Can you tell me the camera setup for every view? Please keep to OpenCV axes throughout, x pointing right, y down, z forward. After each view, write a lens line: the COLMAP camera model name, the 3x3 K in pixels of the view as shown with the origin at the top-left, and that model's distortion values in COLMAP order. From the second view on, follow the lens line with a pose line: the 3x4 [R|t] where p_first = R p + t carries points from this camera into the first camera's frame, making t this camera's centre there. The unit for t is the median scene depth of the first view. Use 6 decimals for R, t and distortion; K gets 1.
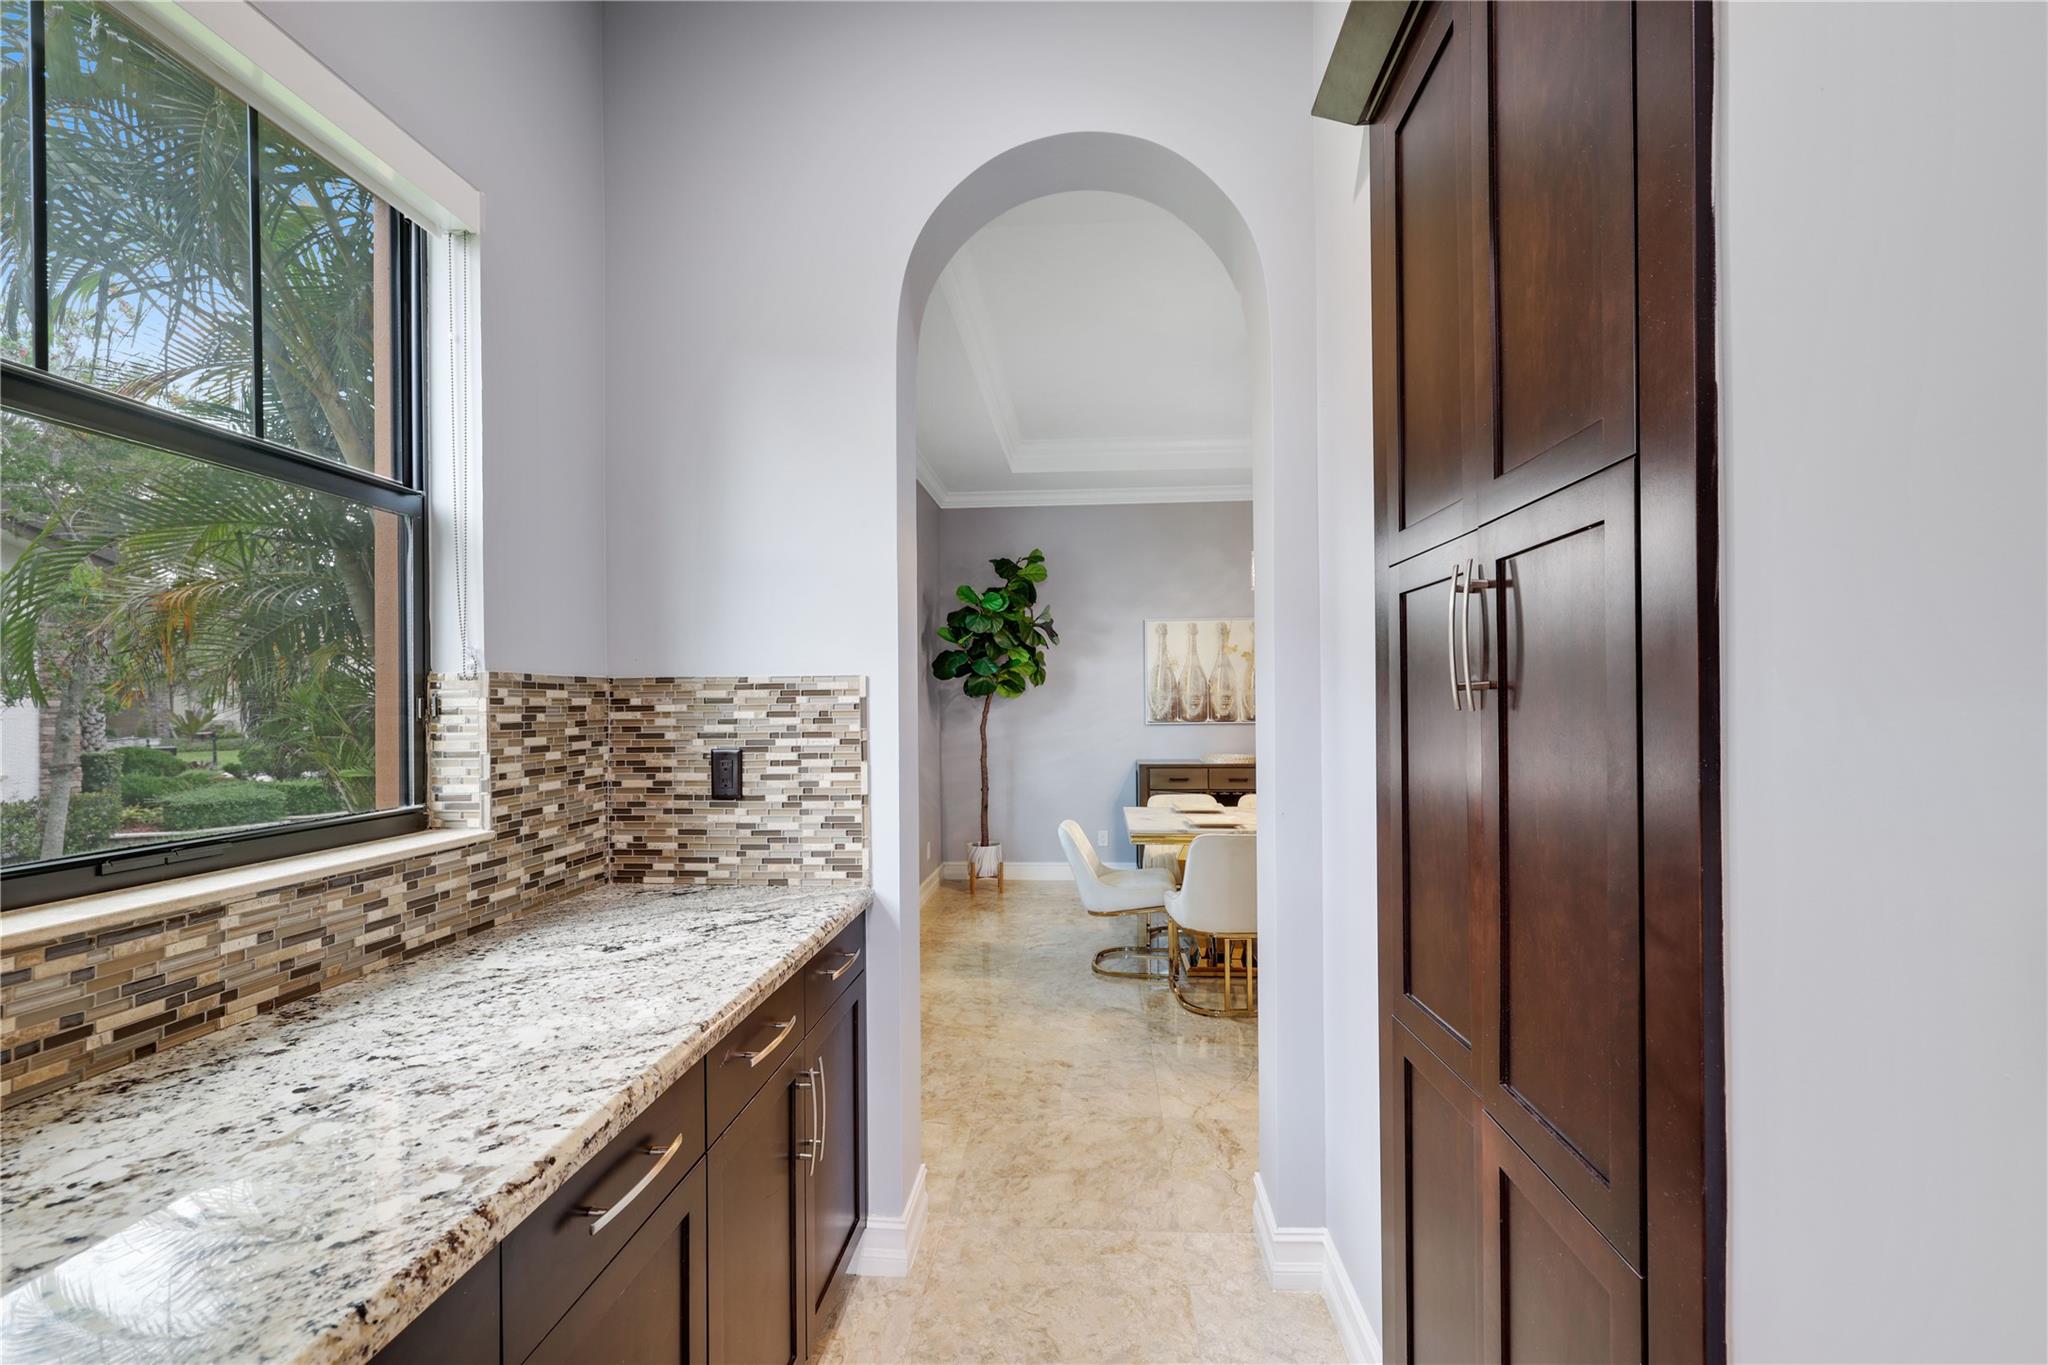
lens RADIAL K [[868.8, 0, 1024.0], [0, 868.8, 696.8], [0, 0, 1]] dist [0.012223, -0.000138]
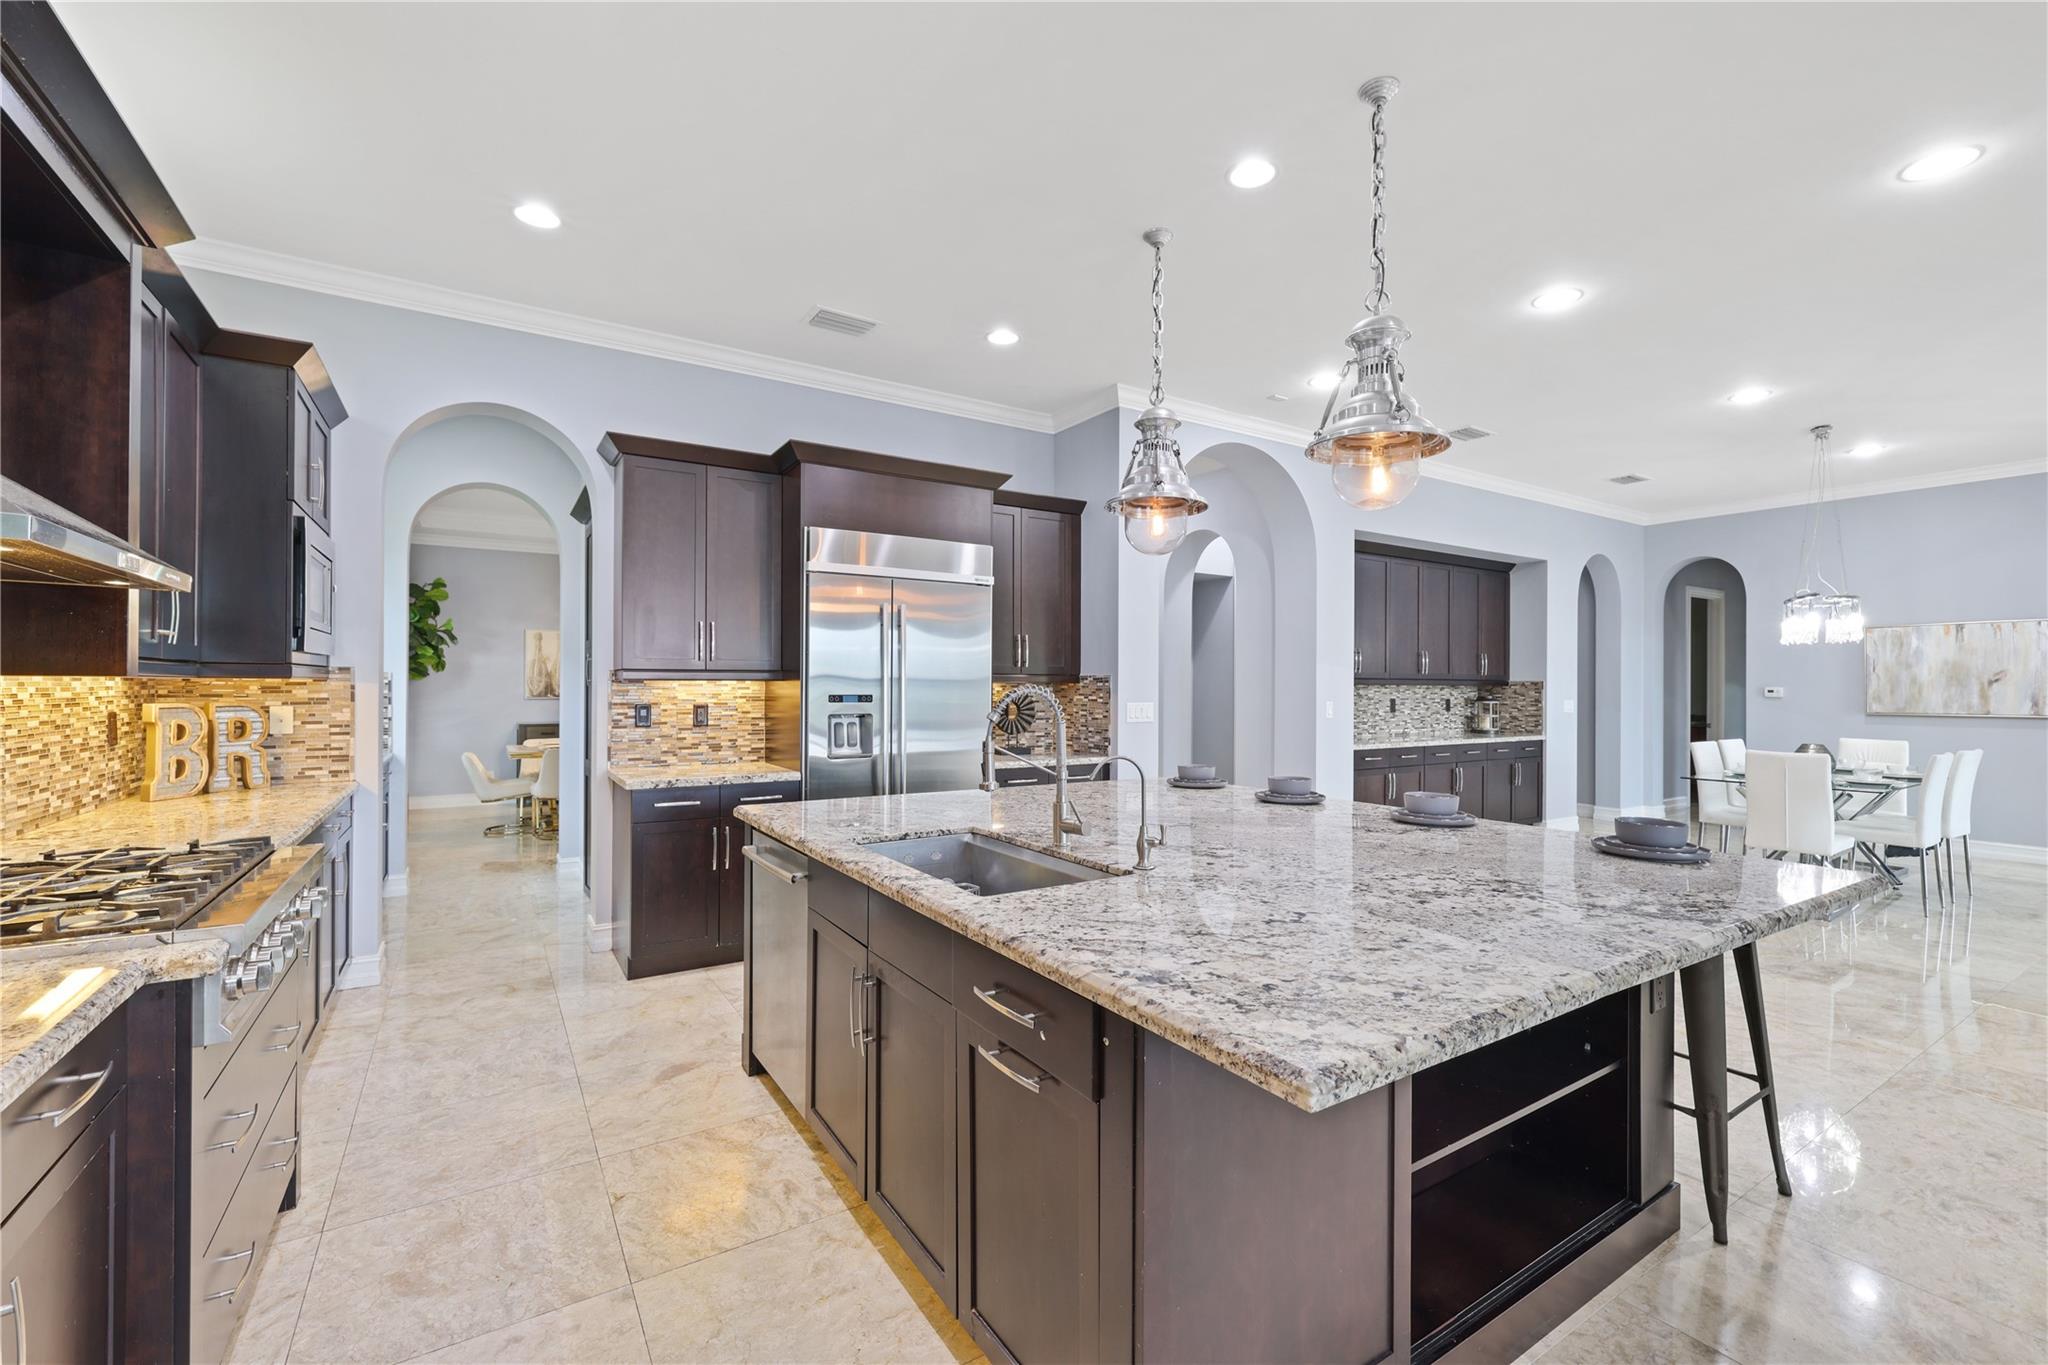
lens RADIAL K [[868.8, 0, 1018.9], [0, 868.8, 679.2], [0, 0, 1]] dist [0.012223, -0.000138]
pose [[0.805244, 0.010825, 0.592845, -0.070513], [-0.009340, 0.999941, -0.005571, -0.001797], [-0.592870, -0.001051, 0.805297, -0.756953]]
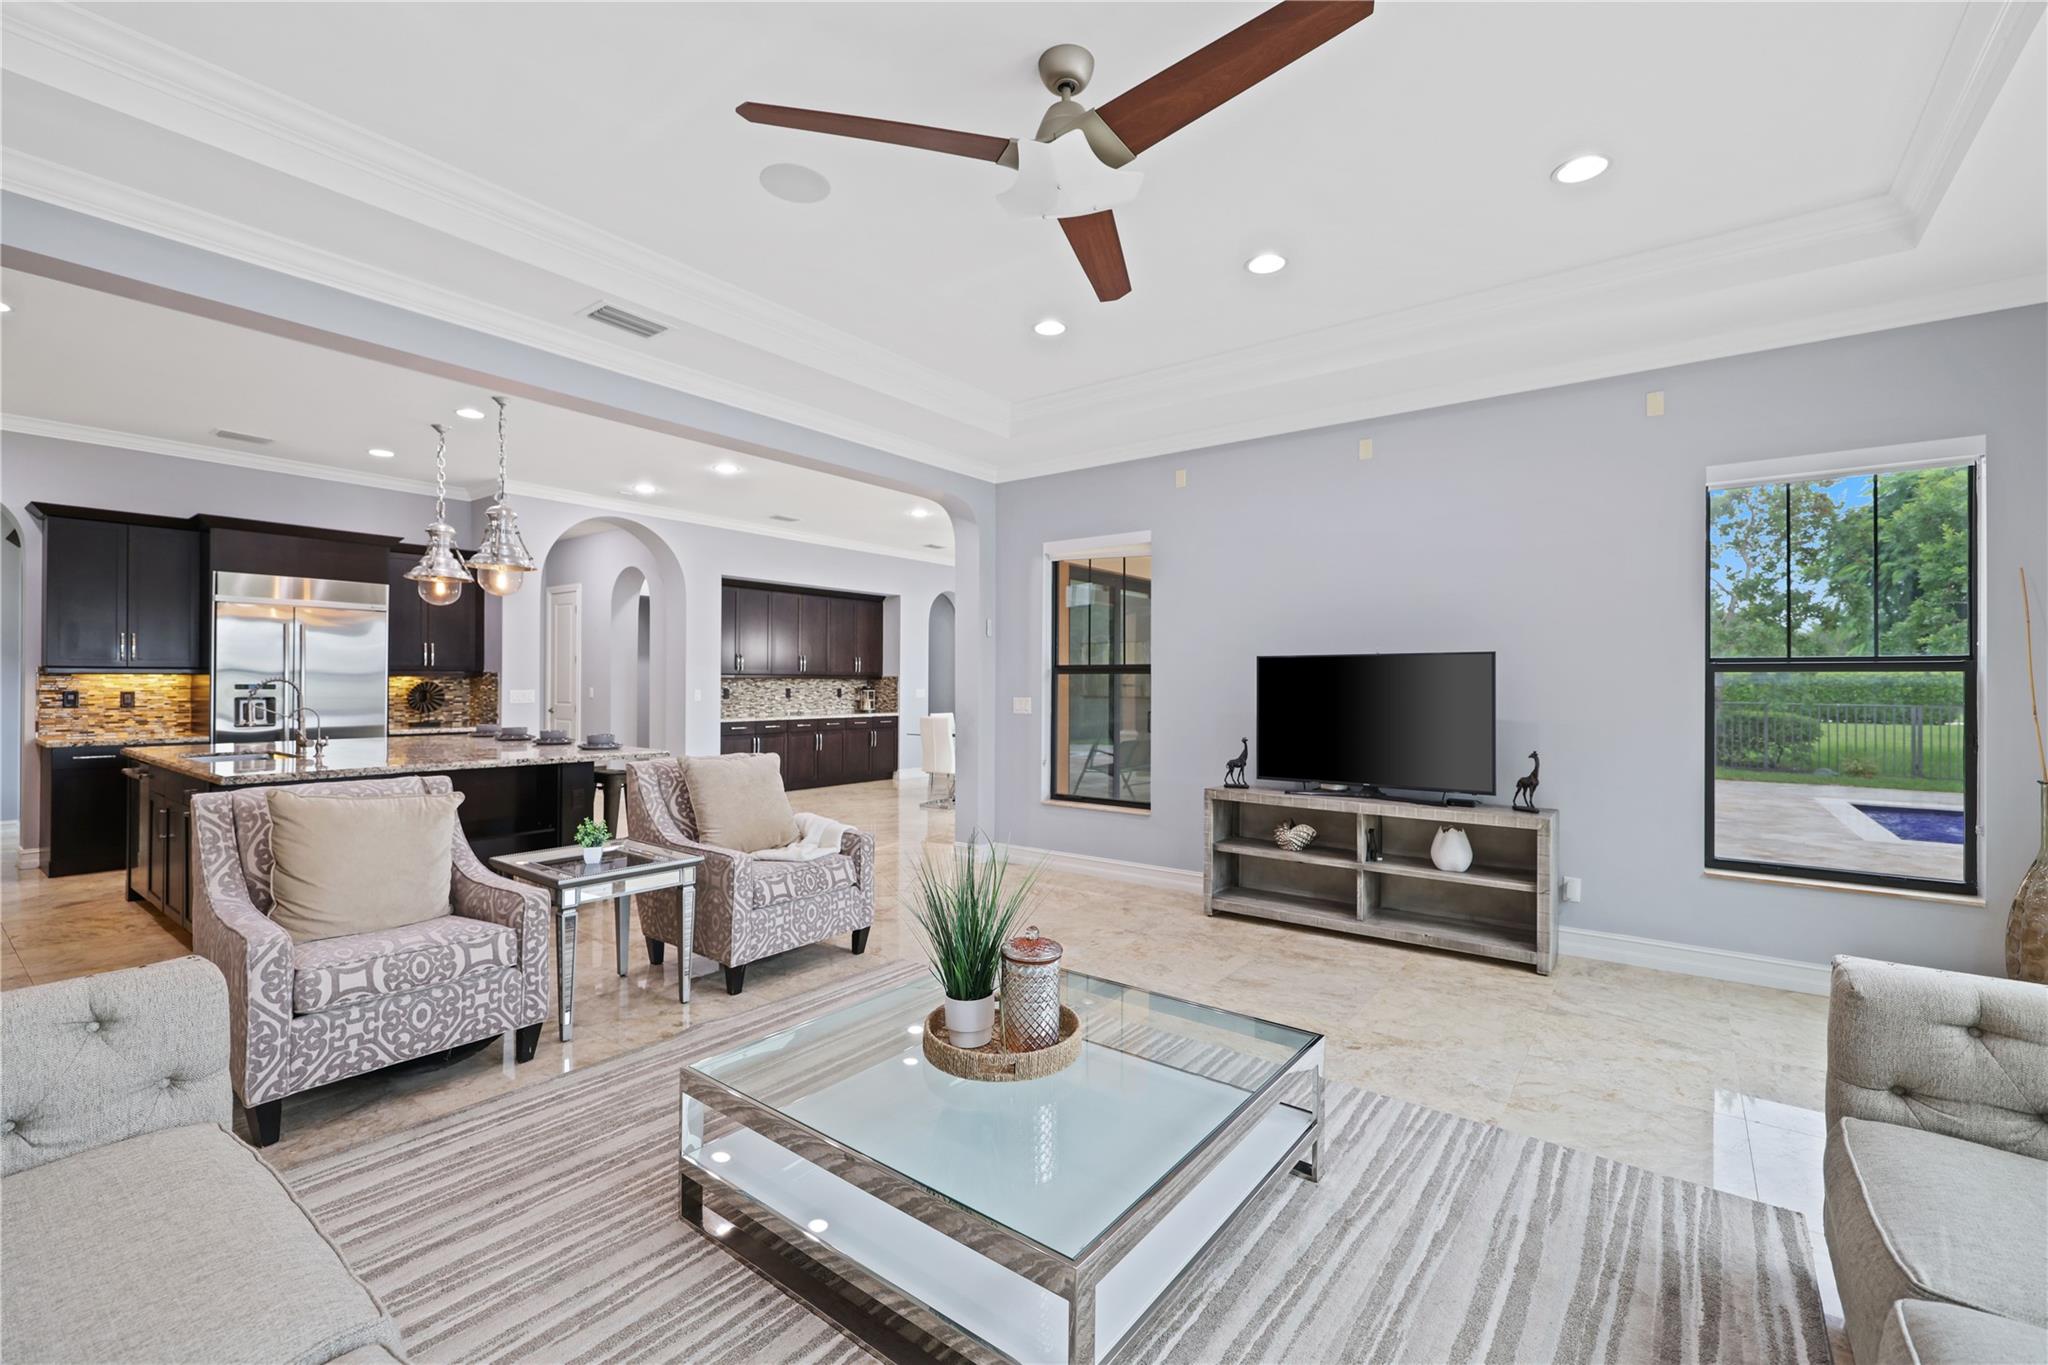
lens RADIAL K [[868.8, 0, 1034.5], [0, 868.8, 687.0], [0, 0, 1]] dist [0.012223, -0.000138]
pose [[0.532102, 0.000442, 0.846680, -0.273662], [-0.013553, 0.999876, 0.007996, -0.020457], [-0.846572, -0.015730, 0.532042, -2.350485]]
